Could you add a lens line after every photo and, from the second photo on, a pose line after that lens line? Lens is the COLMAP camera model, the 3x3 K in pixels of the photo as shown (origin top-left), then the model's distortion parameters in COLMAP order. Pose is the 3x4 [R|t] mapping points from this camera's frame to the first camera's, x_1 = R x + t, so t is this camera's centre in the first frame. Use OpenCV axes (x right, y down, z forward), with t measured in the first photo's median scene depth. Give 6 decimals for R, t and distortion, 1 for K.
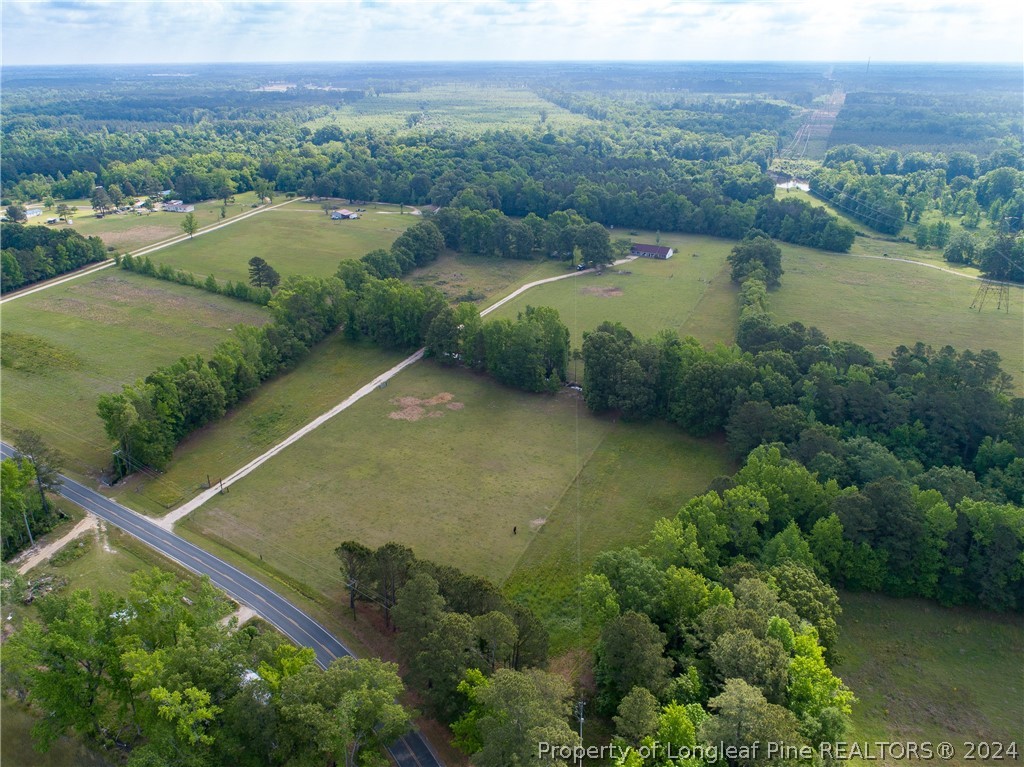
lens RADIAL K [[775.8, 0, 509.2], [0, 775.8, 383.2], [0, 0, 1]] dist [-0.025972, 0.011458]
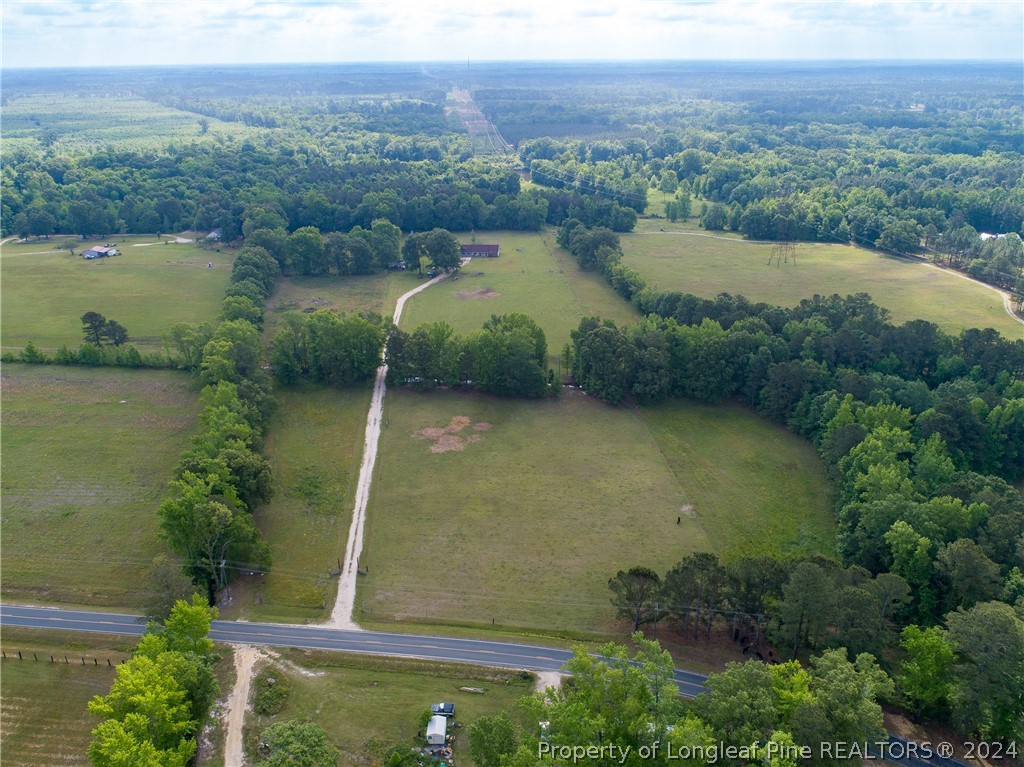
lens RADIAL K [[775.8, 0, 509.2], [0, 775.8, 383.2], [0, 0, 1]] dist [-0.025972, 0.011458]
pose [[0.882722, -0.188670, 0.430356, -0.204700], [0.189557, 0.981002, 0.041266, -0.026260], [-0.429966, 0.045151, 0.901716, 0.051081]]
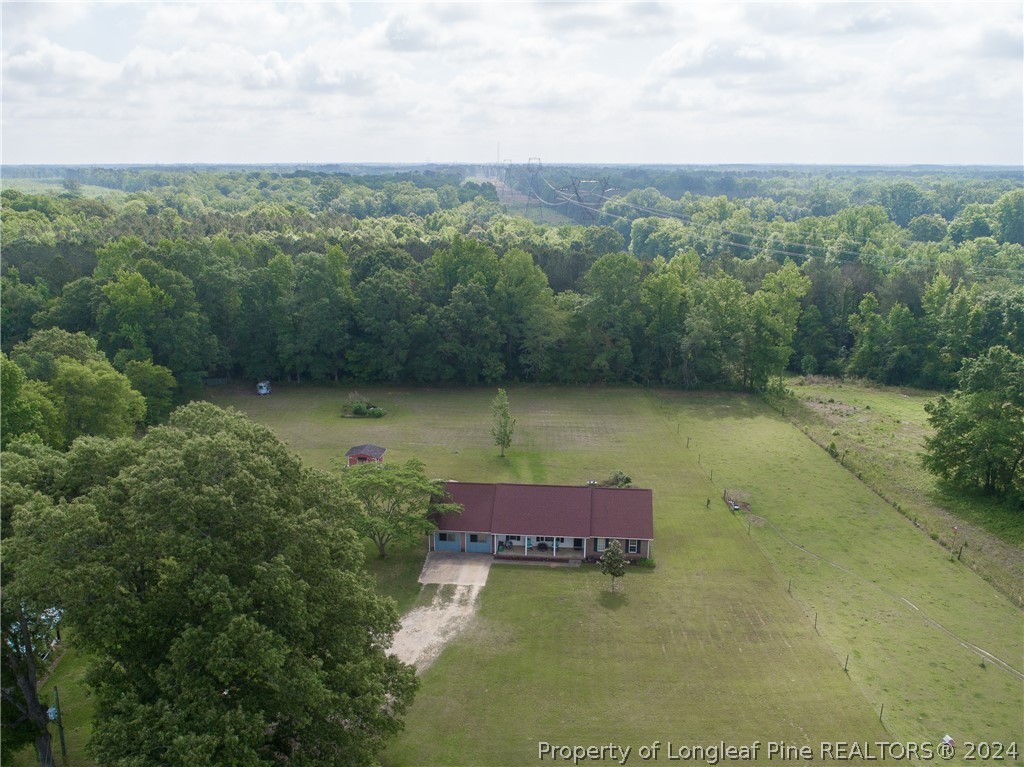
lens RADIAL K [[927.2, 0, 494.9], [0, 927.2, 417.5], [0, 0, 1]] dist [-0.016153, -0.005113]
pose [[0.905754, -0.110080, 0.409258, 0.069811], [0.162972, 0.981892, -0.096580, -0.138444], [-0.391215, 0.154175, 0.907293, 0.638885]]
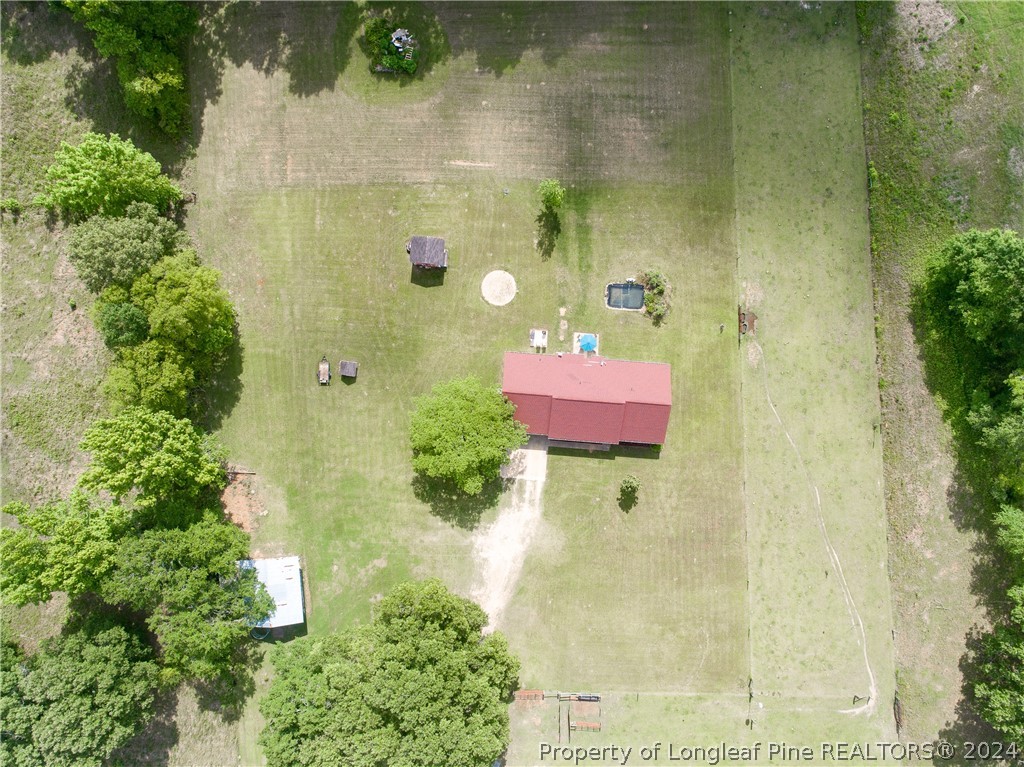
lens RADIAL K [[775.8, 0, 509.2], [0, 775.8, 383.2], [0, 0, 1]] dist [-0.025972, 0.011458]
pose [[0.893321, -0.449262, -0.011906, 0.133296], [0.184733, 0.342919, 0.921021, -0.314865], [-0.409697, -0.824967, 0.389330, 0.731272]]
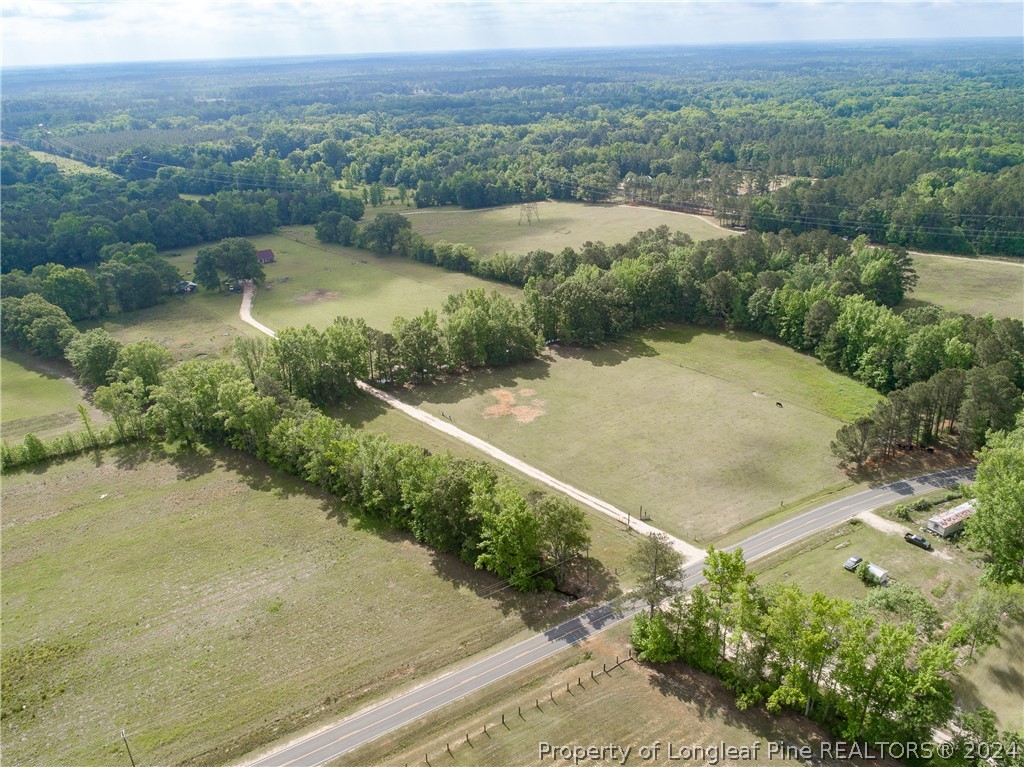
lens RADIAL K [[775.8, 0, 509.2], [0, 775.8, 383.2], [0, 0, 1]] dist [-0.025972, 0.011458]
pose [[0.408121, -0.375335, 0.832203, -0.419498], [0.379407, 0.898857, 0.219332, -0.097154], [-0.830354, 0.226230, 0.509247, 0.234999]]
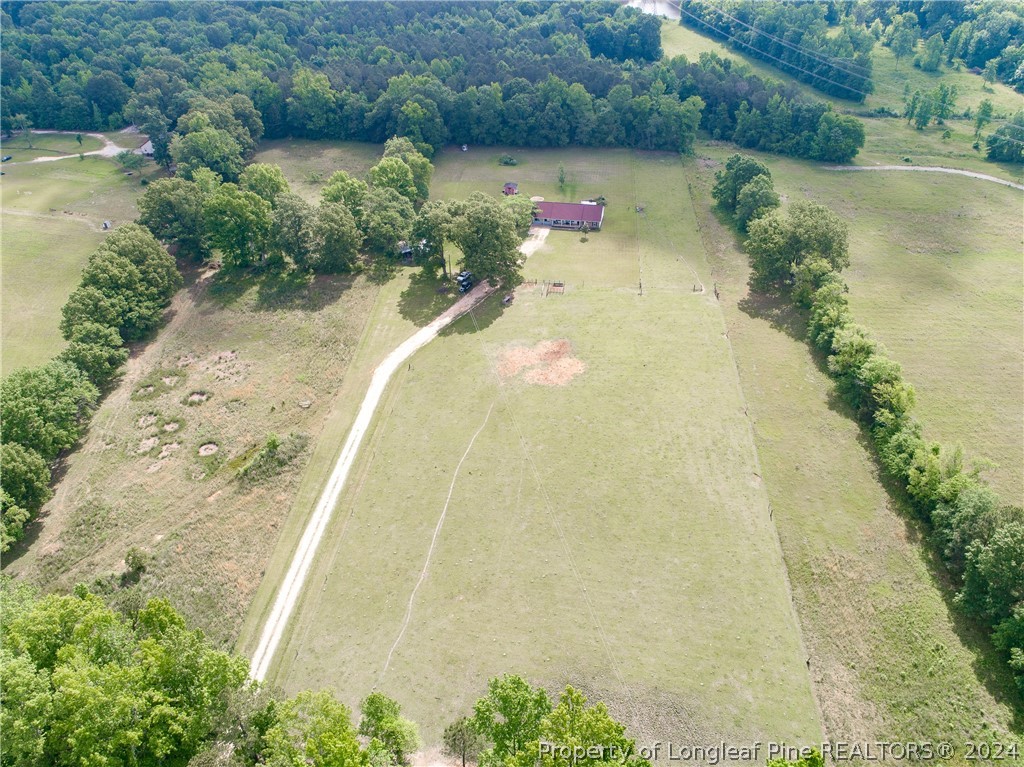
lens RADIAL K [[775.8, 0, 509.2], [0, 775.8, 383.2], [0, 0, 1]] dist [-0.025972, 0.011458]
pose [[0.948280, -0.209237, 0.238715, -0.013248], [0.148784, 0.957262, 0.248017, -0.157580], [-0.280407, -0.199672, 0.938884, 0.365449]]
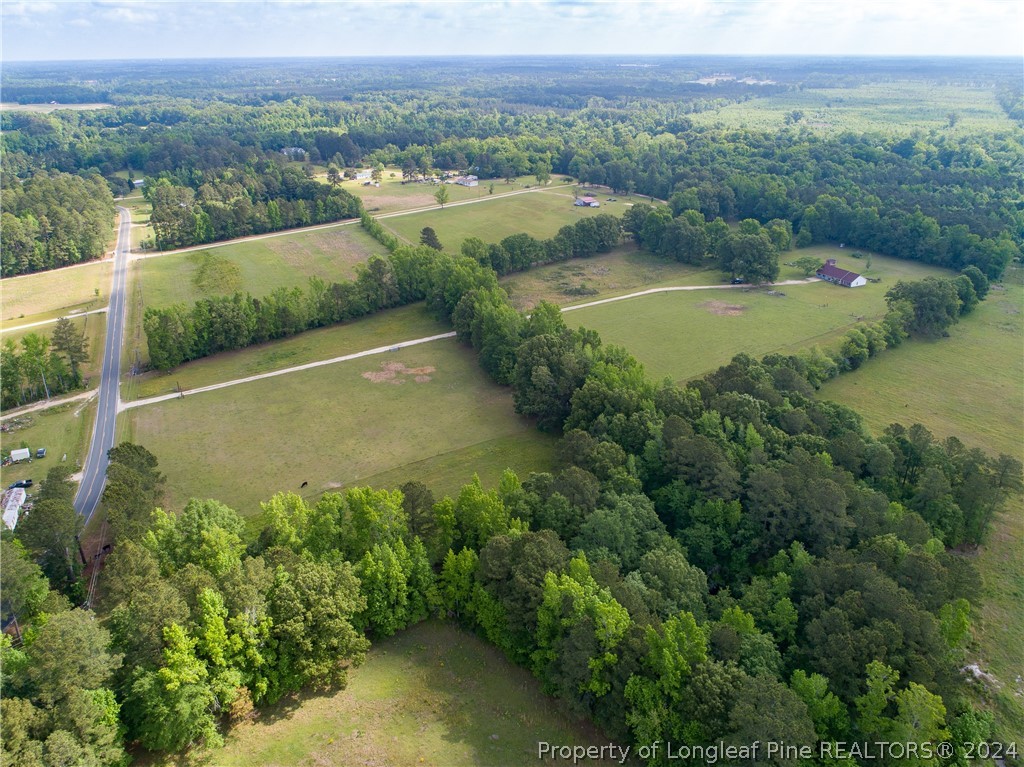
lens RADIAL K [[775.8, 0, 509.2], [0, 775.8, 383.2], [0, 0, 1]] dist [-0.025972, 0.011458]
pose [[0.845213, 0.211208, -0.490924, 0.252686], [-0.207080, 0.976262, 0.063488, -0.026003], [0.492679, 0.048000, 0.868886, 0.063773]]
